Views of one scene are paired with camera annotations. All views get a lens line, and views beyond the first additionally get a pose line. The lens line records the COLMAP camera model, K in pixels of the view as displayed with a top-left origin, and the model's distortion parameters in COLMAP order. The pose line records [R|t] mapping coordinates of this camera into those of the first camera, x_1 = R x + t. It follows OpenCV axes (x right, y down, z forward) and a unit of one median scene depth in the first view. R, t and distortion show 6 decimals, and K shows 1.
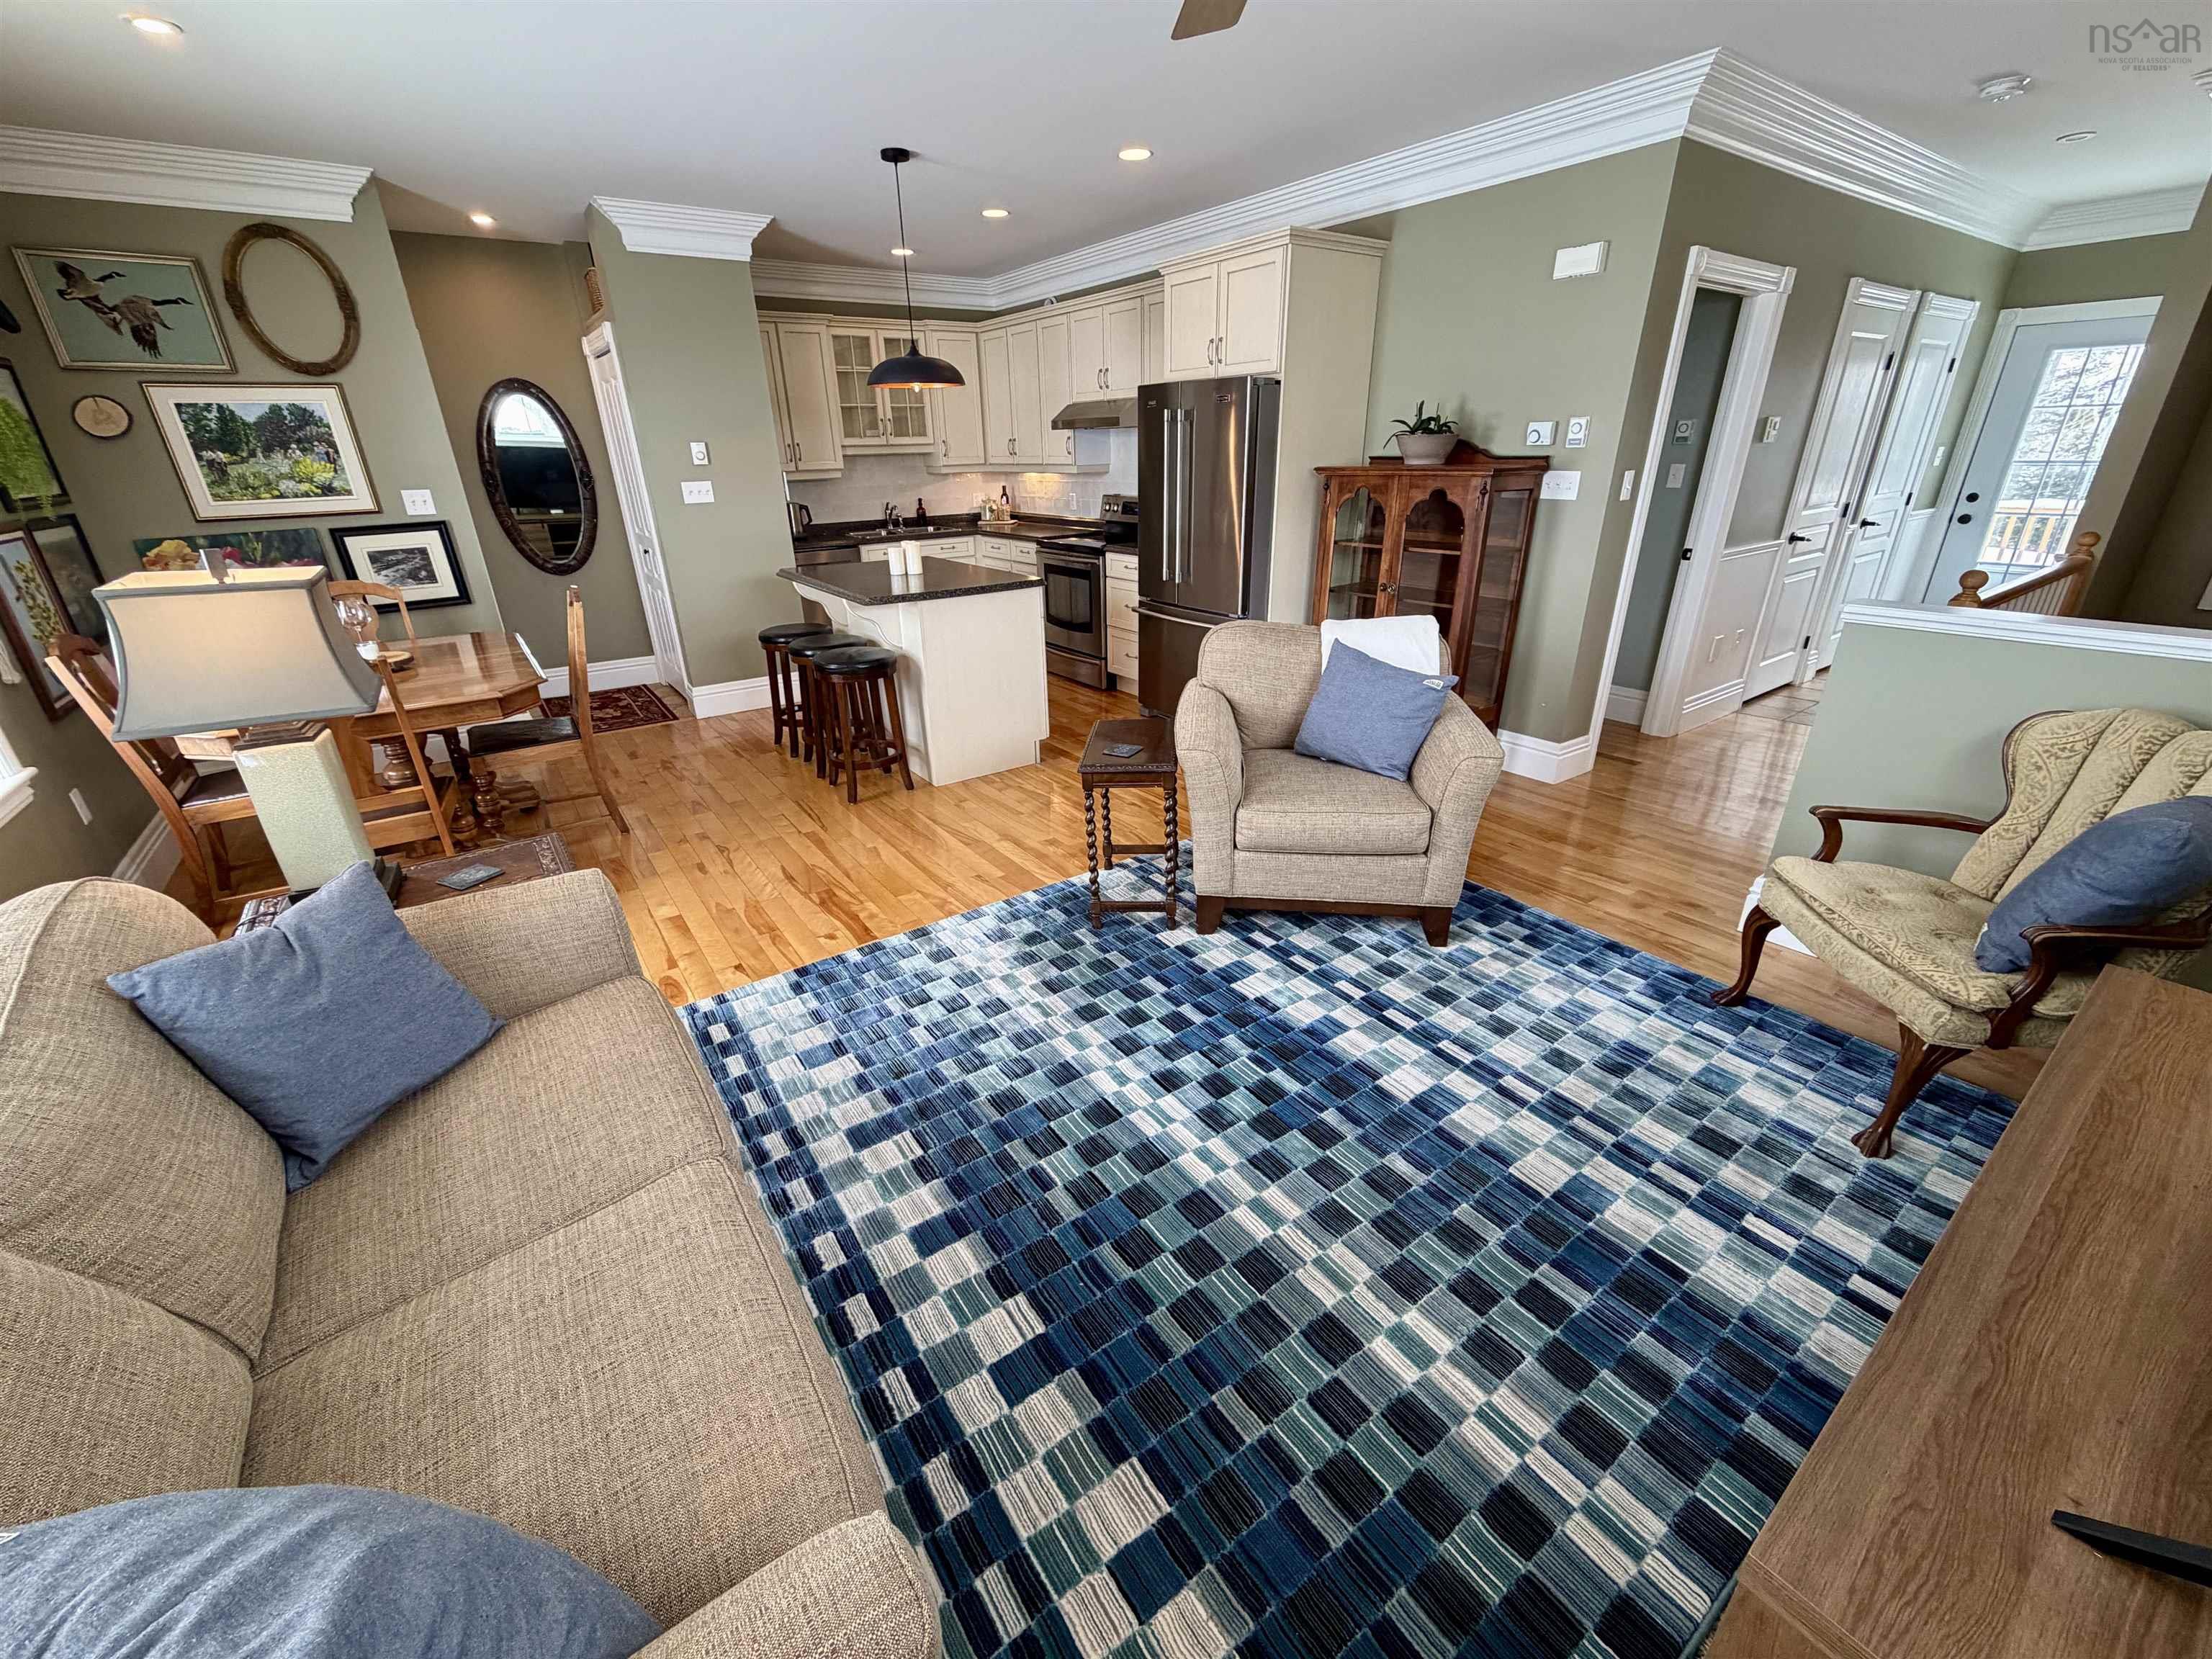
lens RADIAL K [[882.6, 0, 1101.9], [0, 882.6, 824.6], [0, 0, 1]] dist [0.000287, -0.000094]
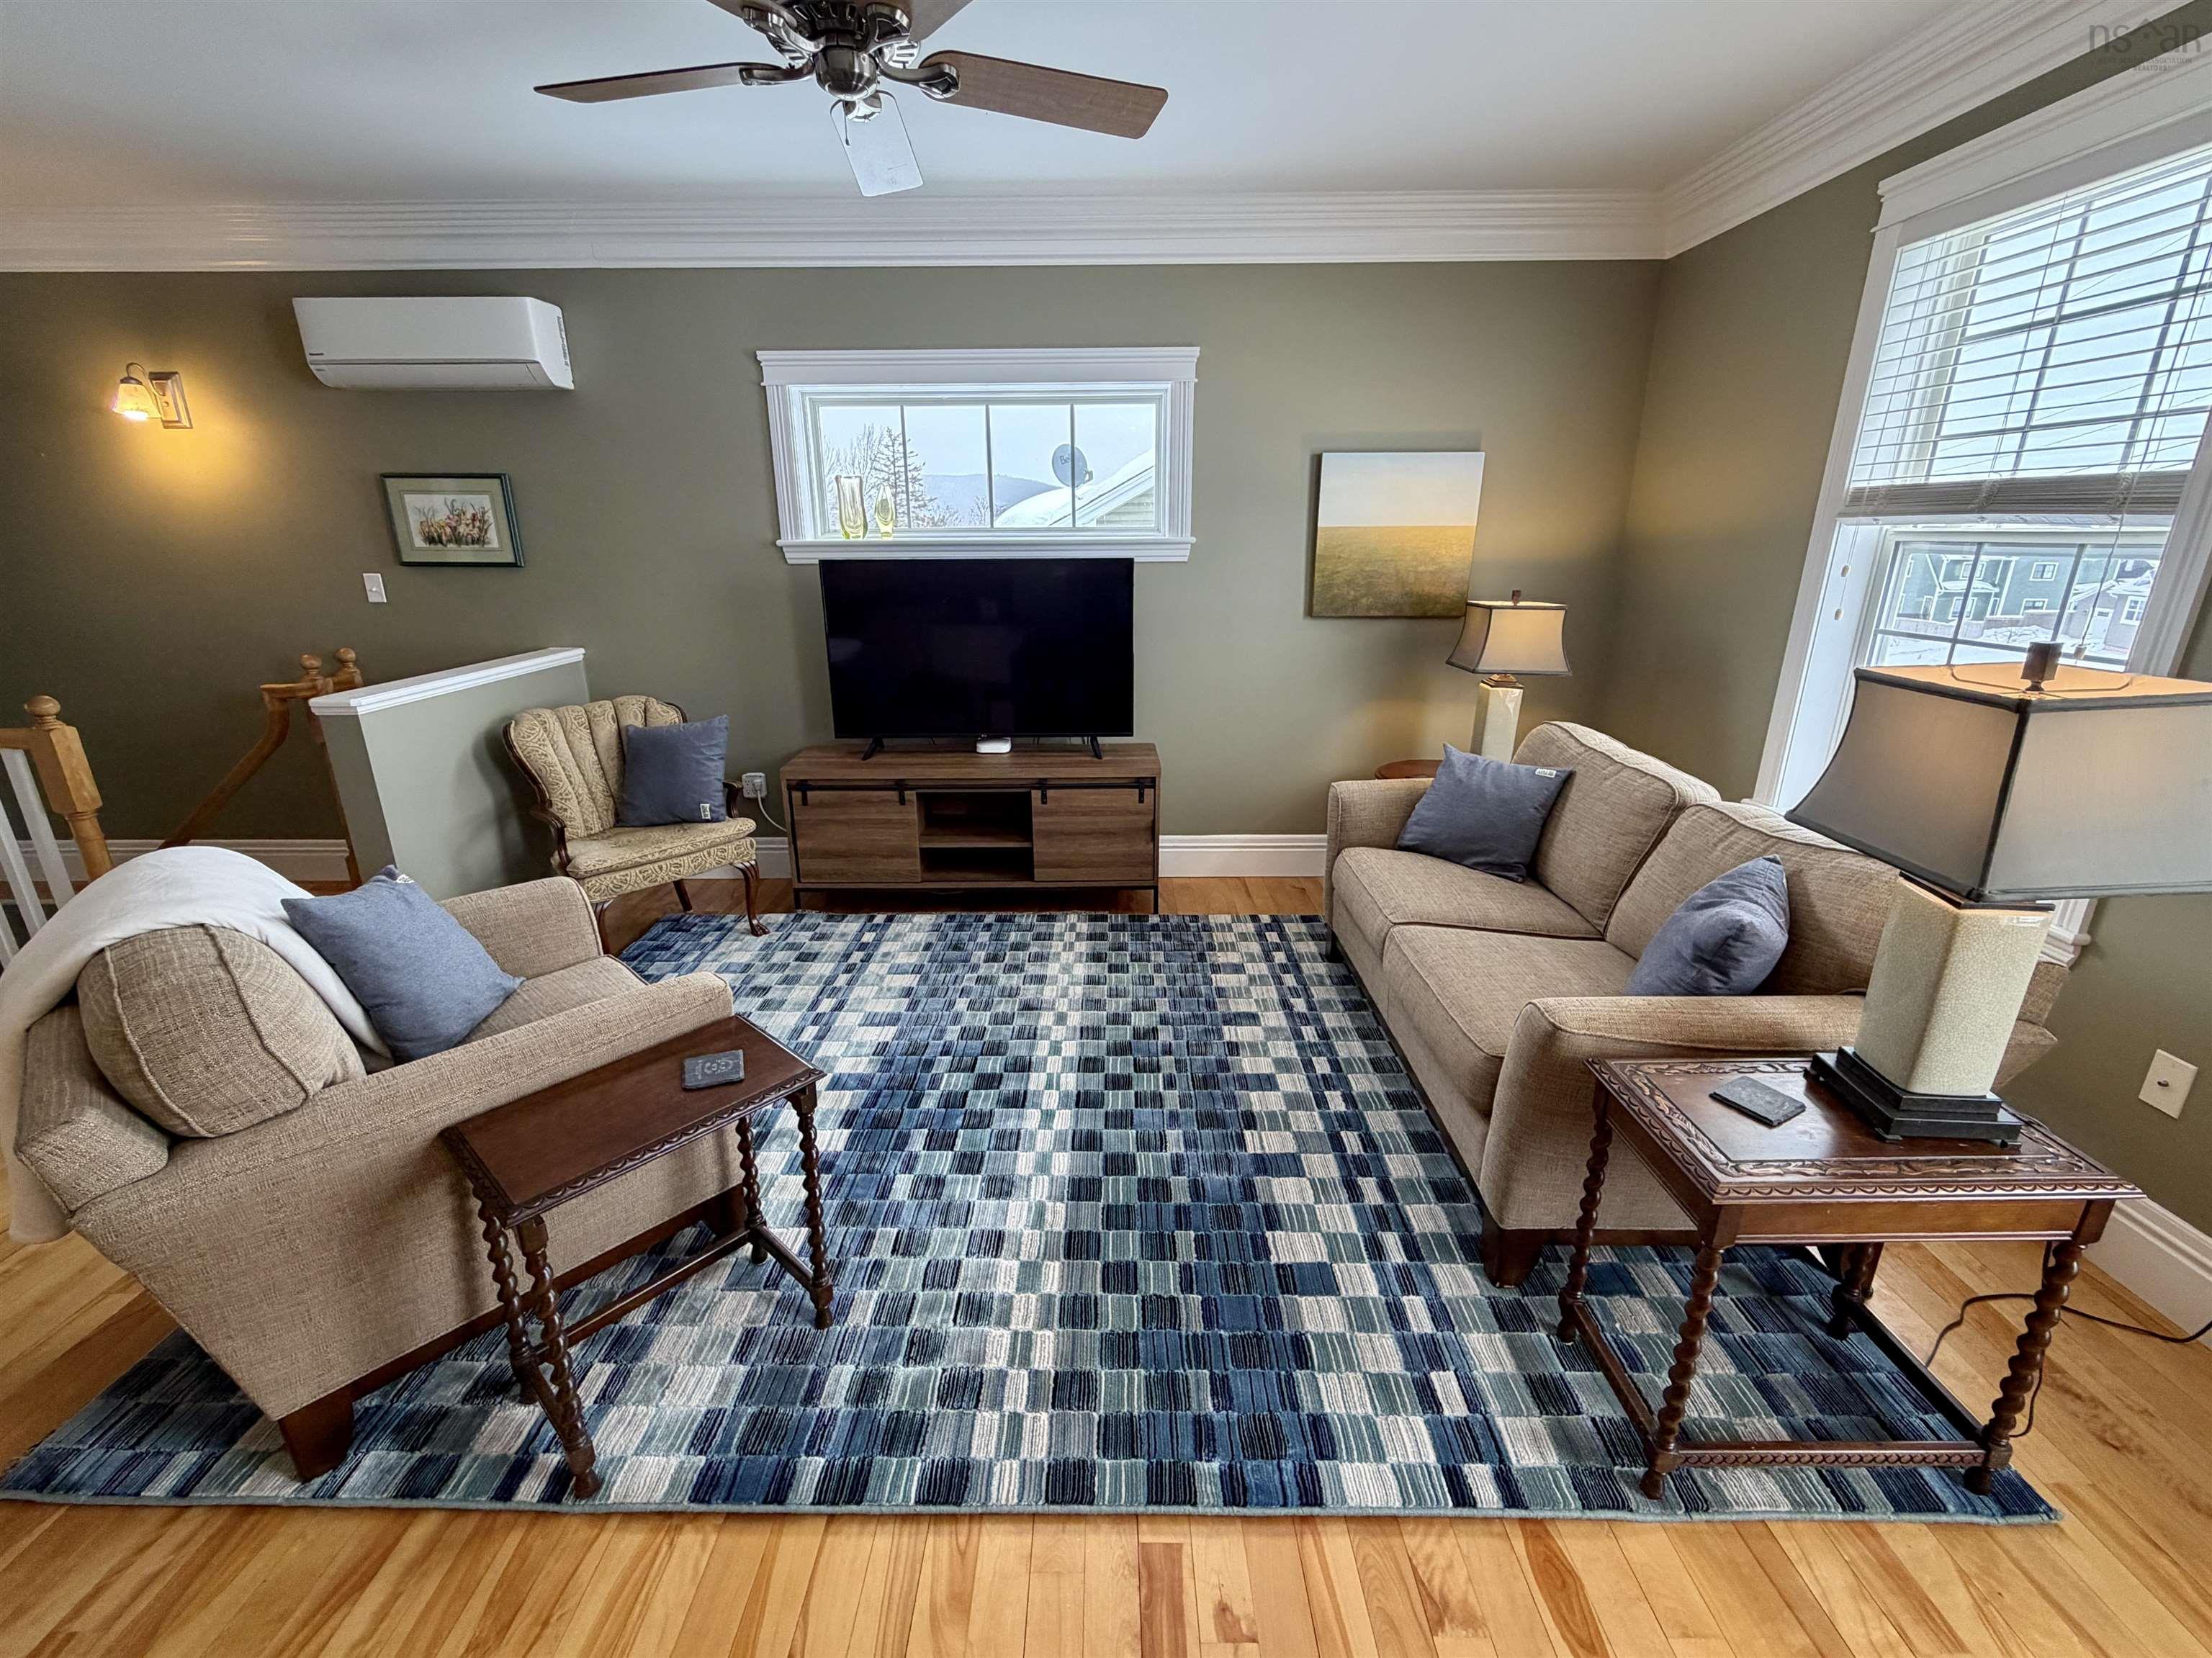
lens RADIAL K [[922.1, 0, 1101.9], [0, 922.1, 826.0], [0, 0, 1]] dist [-0.000389, 0.000132]
pose [[-0.810696, -0.151628, 0.565492, -0.325570], [0.252846, 0.780487, 0.571760, -0.322328], [-0.528054, 0.606506, -0.594399, 0.765111]]
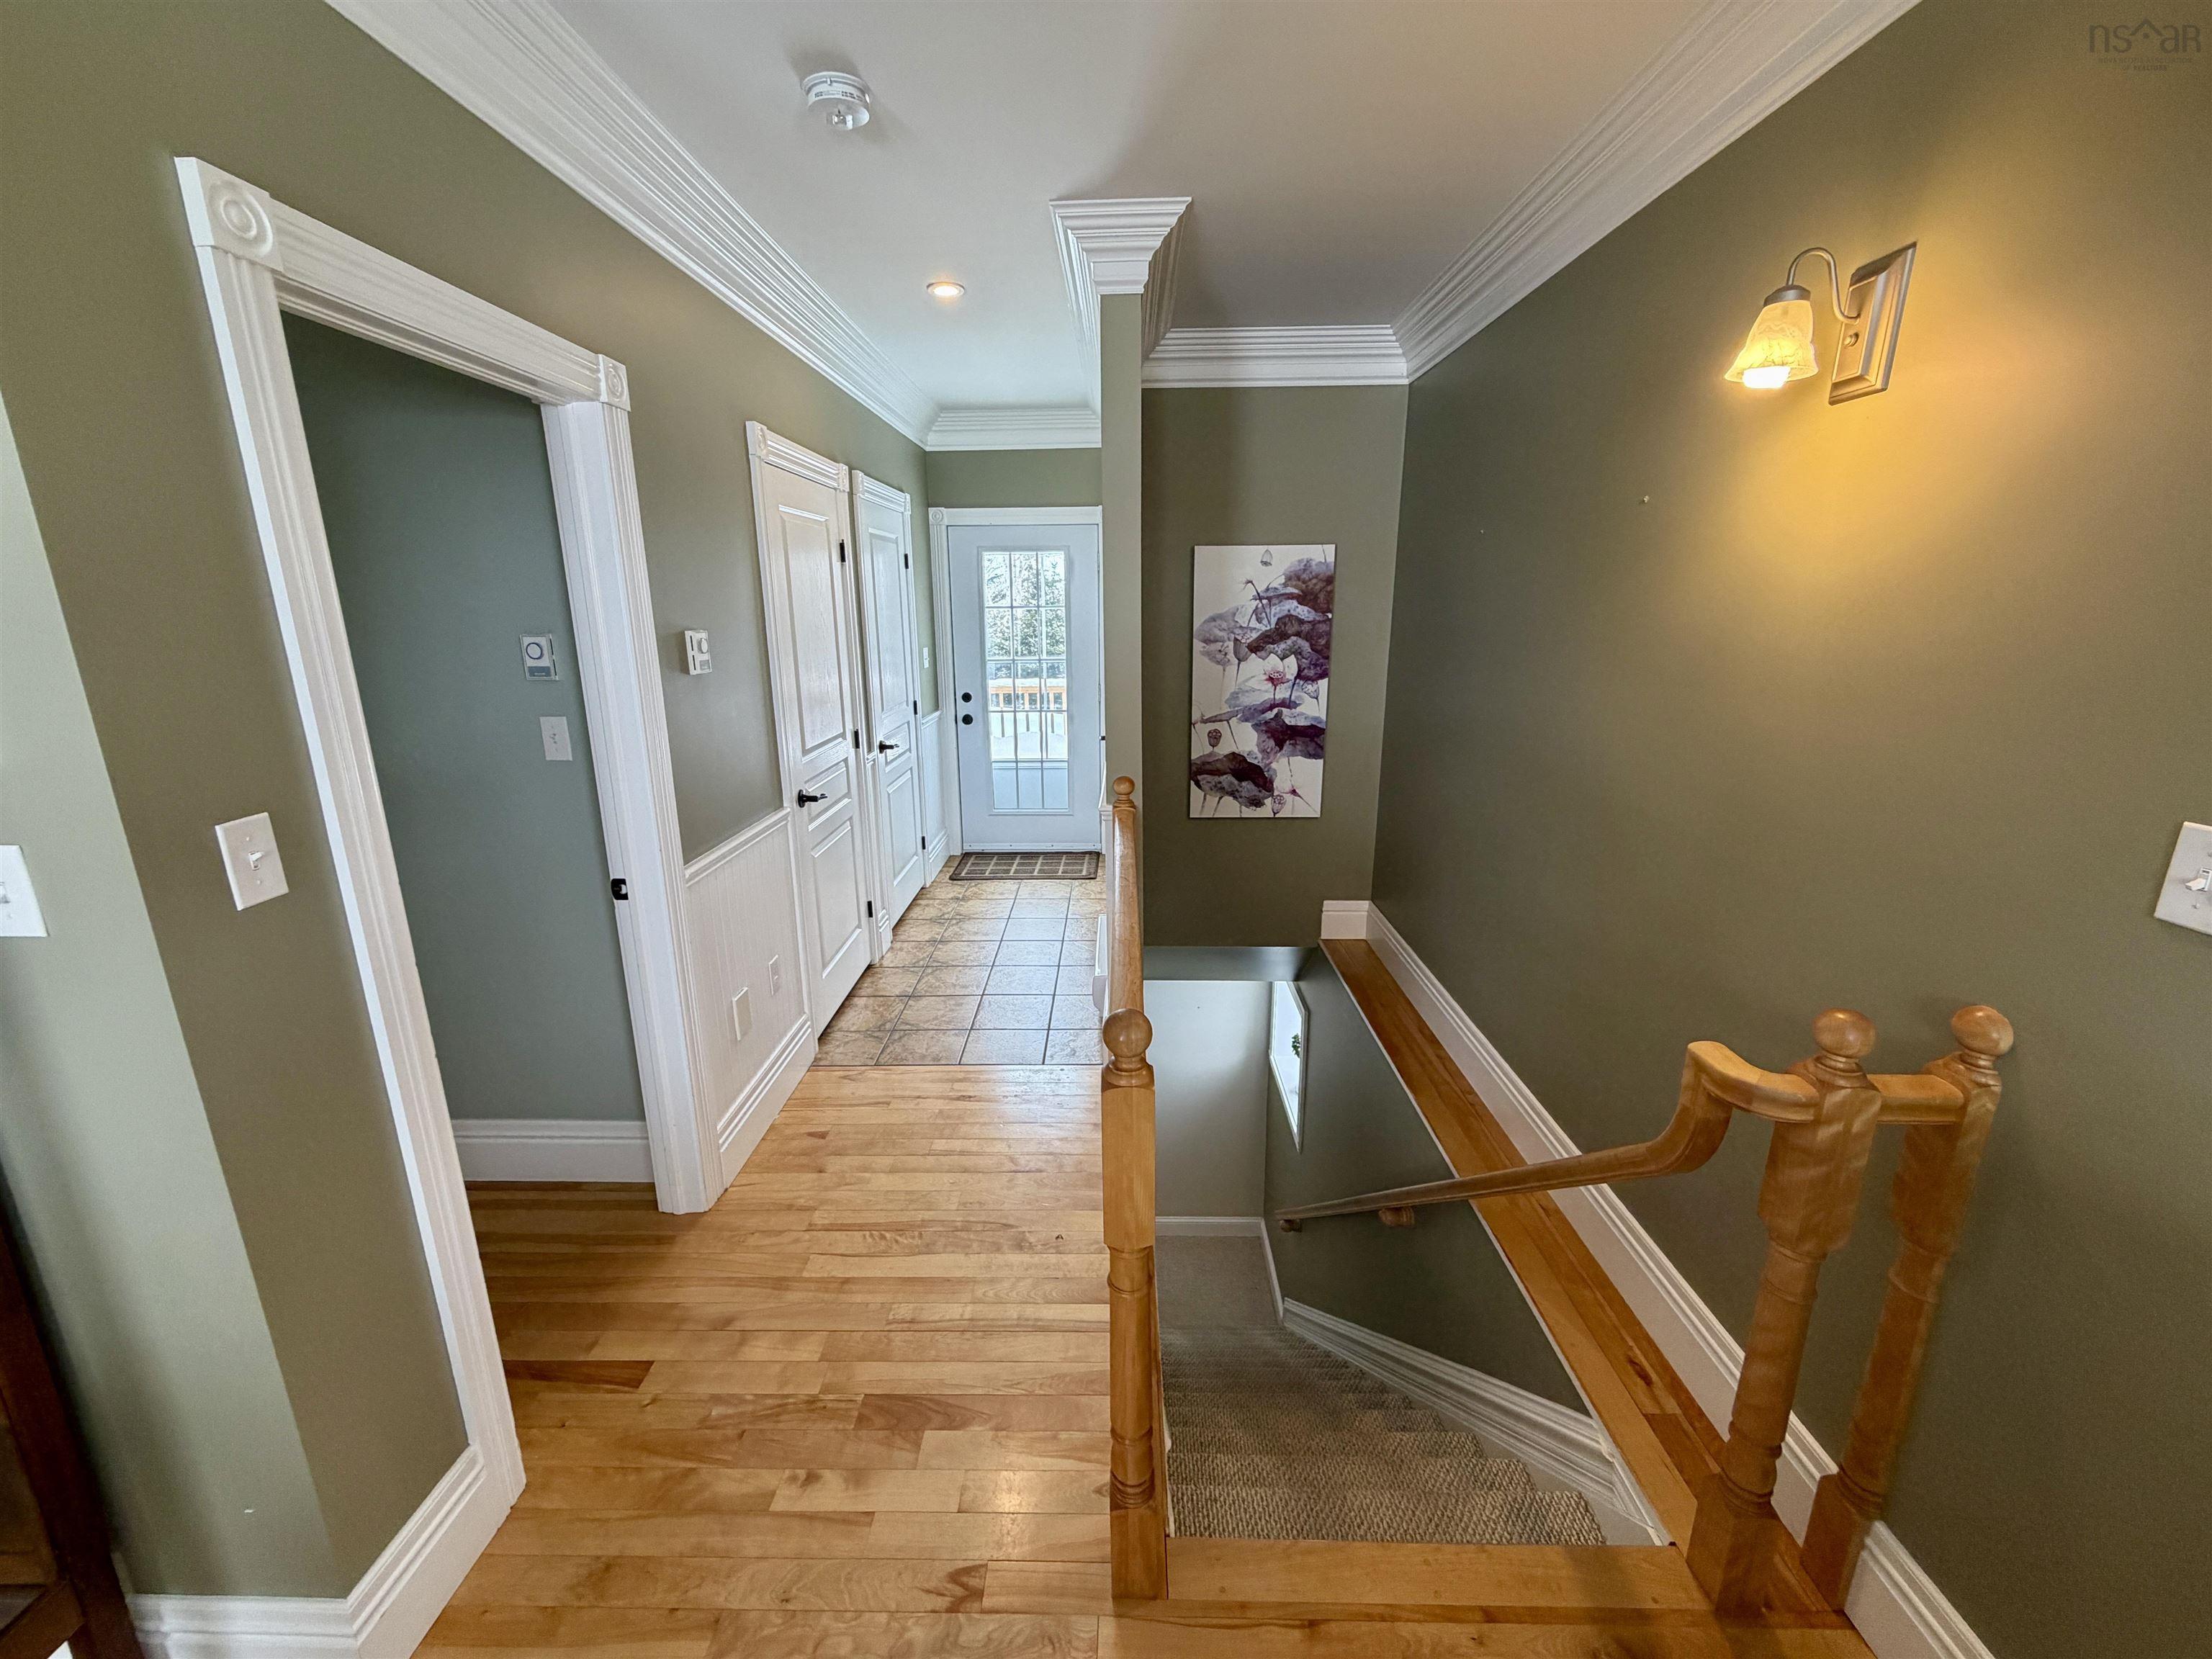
lens RADIAL K [[885.6, 0, 1101.9], [0, 885.6, 826.0], [0, 0, 1]] dist [0.002169, -0.000041]
pose [[0.600960, -0.180982, 0.778520, 0.480222], [0.314357, 0.949049, -0.022035, -0.263385], [-0.734865, 0.257976, 0.627233, 0.515859]]
